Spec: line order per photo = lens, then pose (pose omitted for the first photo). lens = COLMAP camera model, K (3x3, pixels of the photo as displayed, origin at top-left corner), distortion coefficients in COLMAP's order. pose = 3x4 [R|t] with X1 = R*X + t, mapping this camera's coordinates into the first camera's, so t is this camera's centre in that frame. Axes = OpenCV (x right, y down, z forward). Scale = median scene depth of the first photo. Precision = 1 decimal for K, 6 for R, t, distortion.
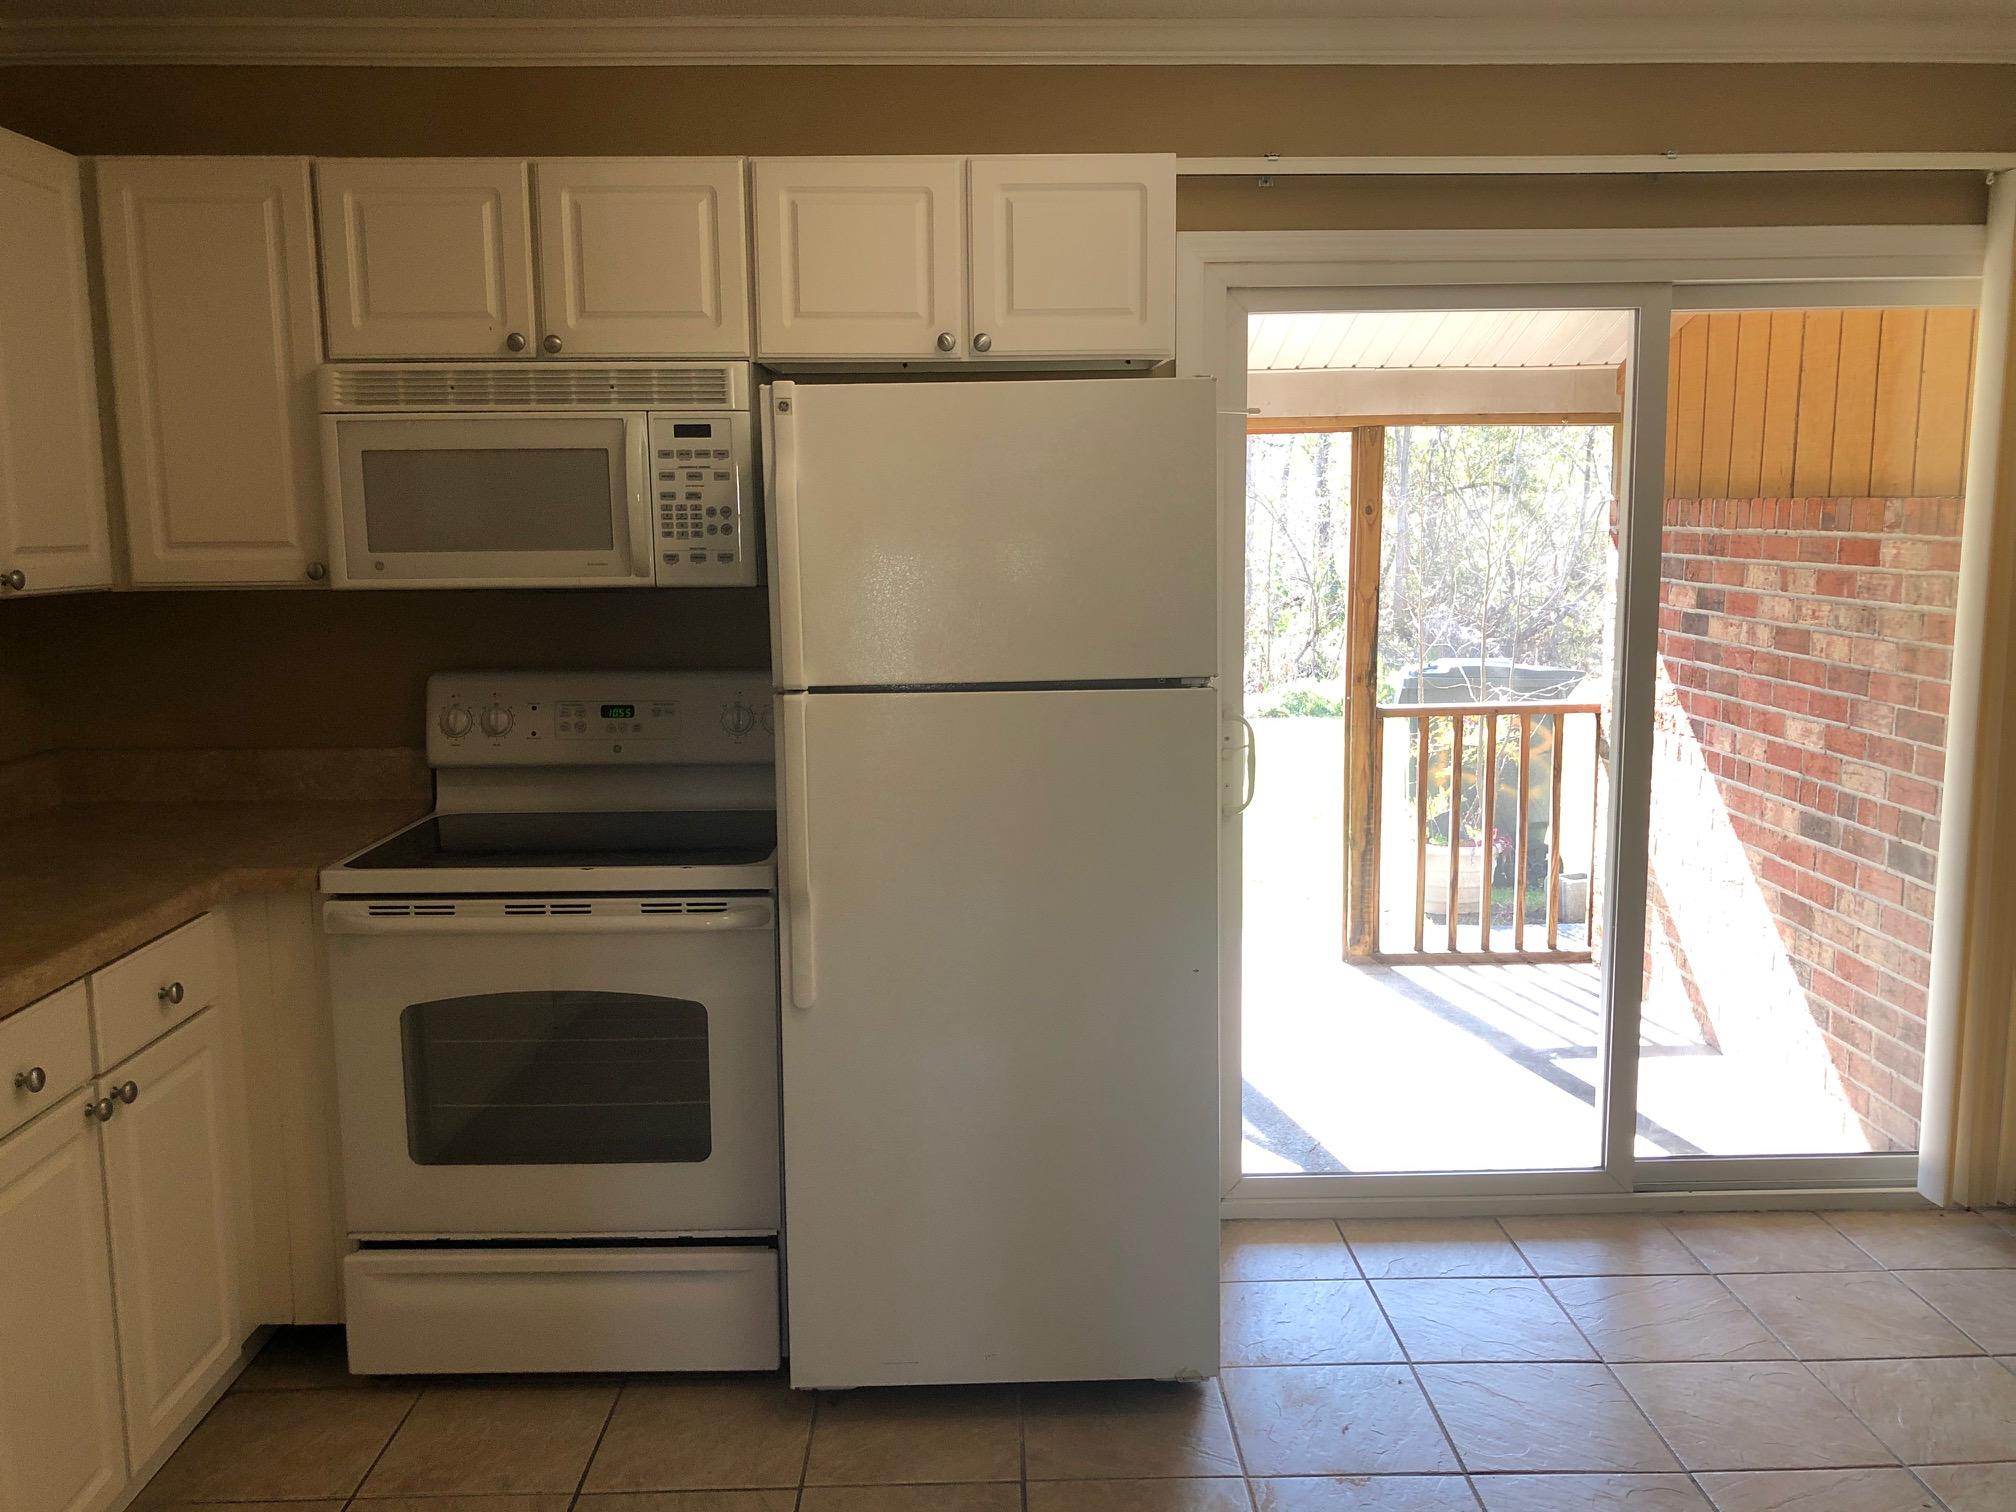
lens RADIAL K [[1653.2, 0, 1000.3], [0, 1653.2, 757.5], [0, 0, 1]] dist [0.027228, -0.032211]
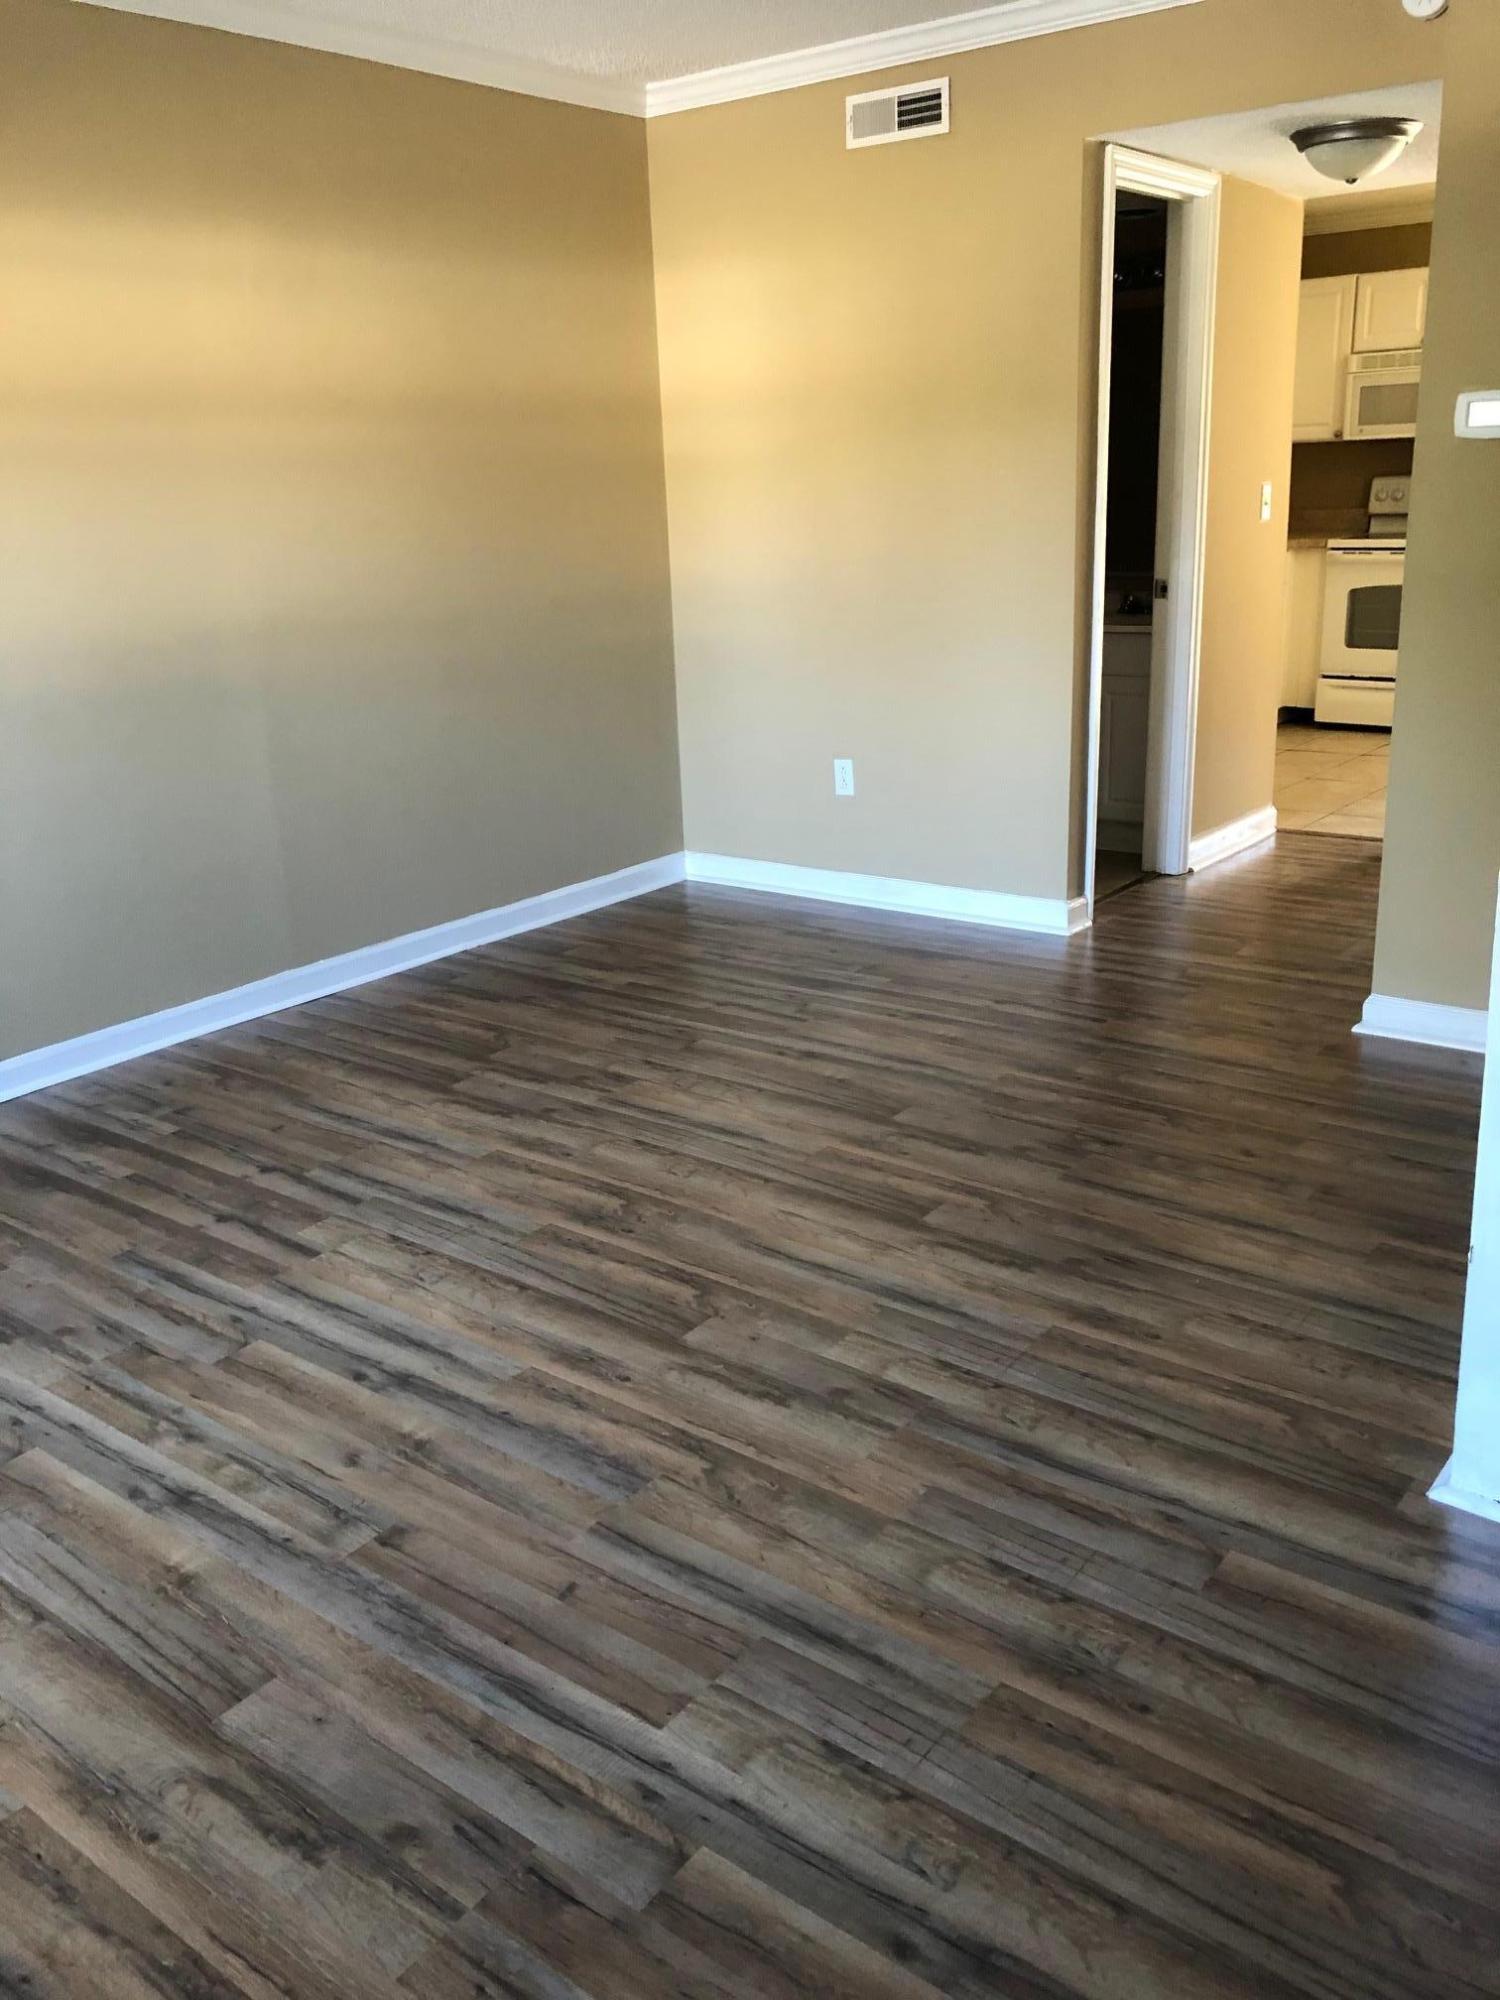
lens RADIAL K [[1640.1, 0, 731.8], [0, 1640.1, 996.6], [0, 0, 1]] dist [0.027228, -0.032211]
pose [[0.775444, 0.171827, -0.607588, 0.650590], [-0.064860, 0.978847, 0.194041, 0.348903], [0.628077, -0.111060, 0.770185, -1.905585]]
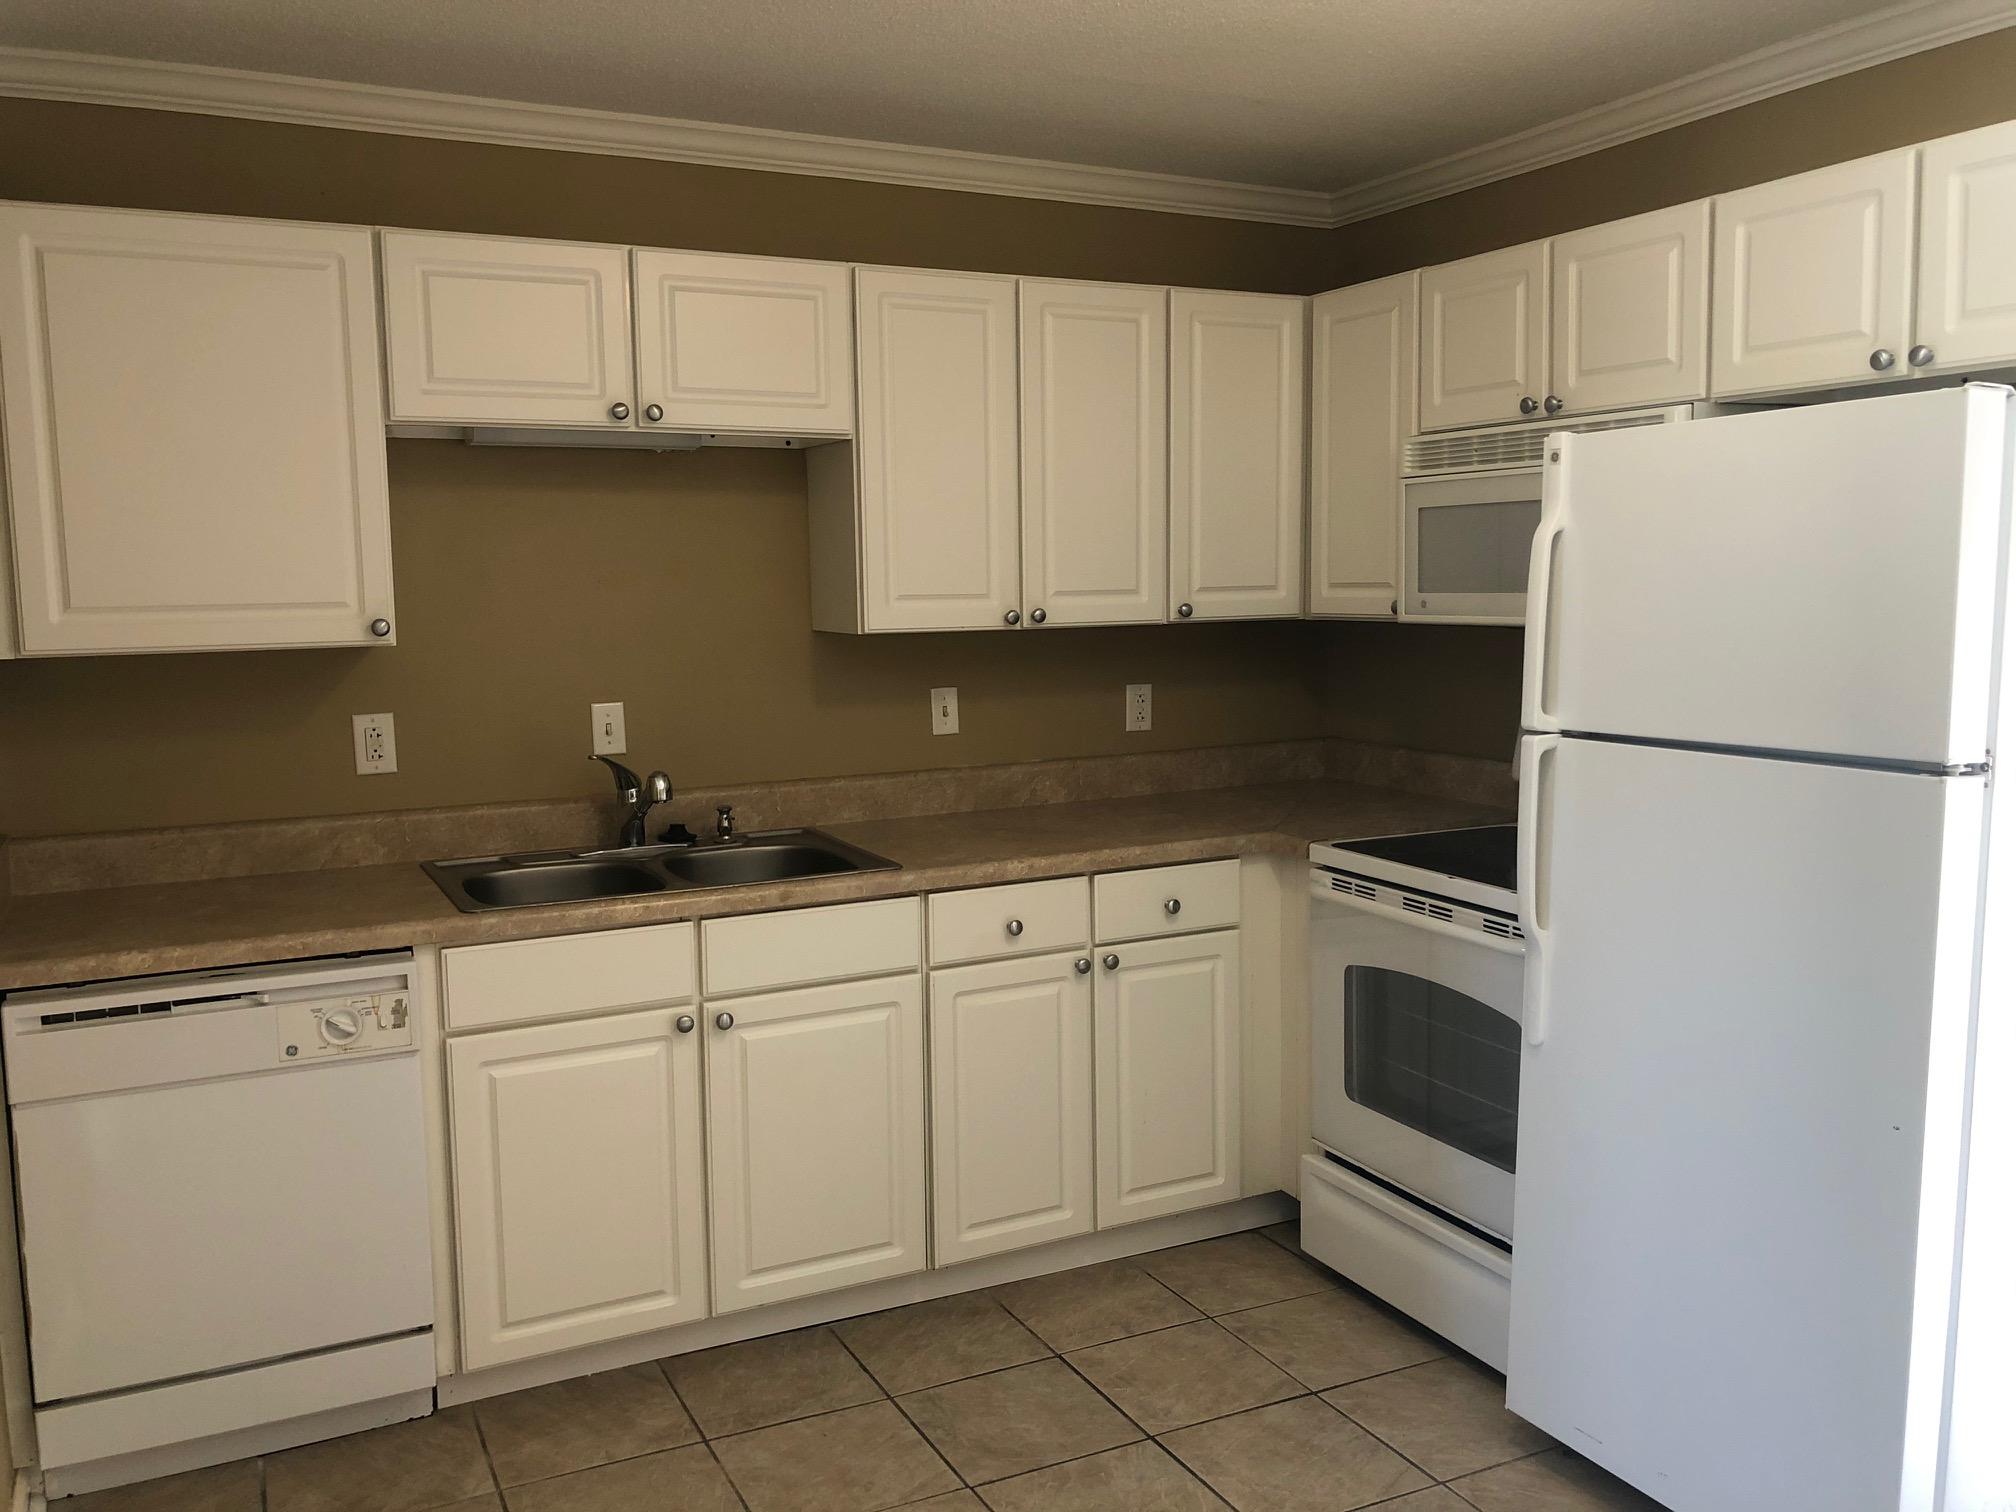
lens RADIAL K [[1653.2, 0, 1000.1], [0, 1653.2, 752.5], [0, 0, 1]] dist [0.027228, -0.032211]
pose [[0.427036, 0.100693, -0.898611, 0.594665], [-0.118890, 0.991406, 0.054592, -0.039947], [0.896385, 0.083523, 0.435337, 0.225307]]
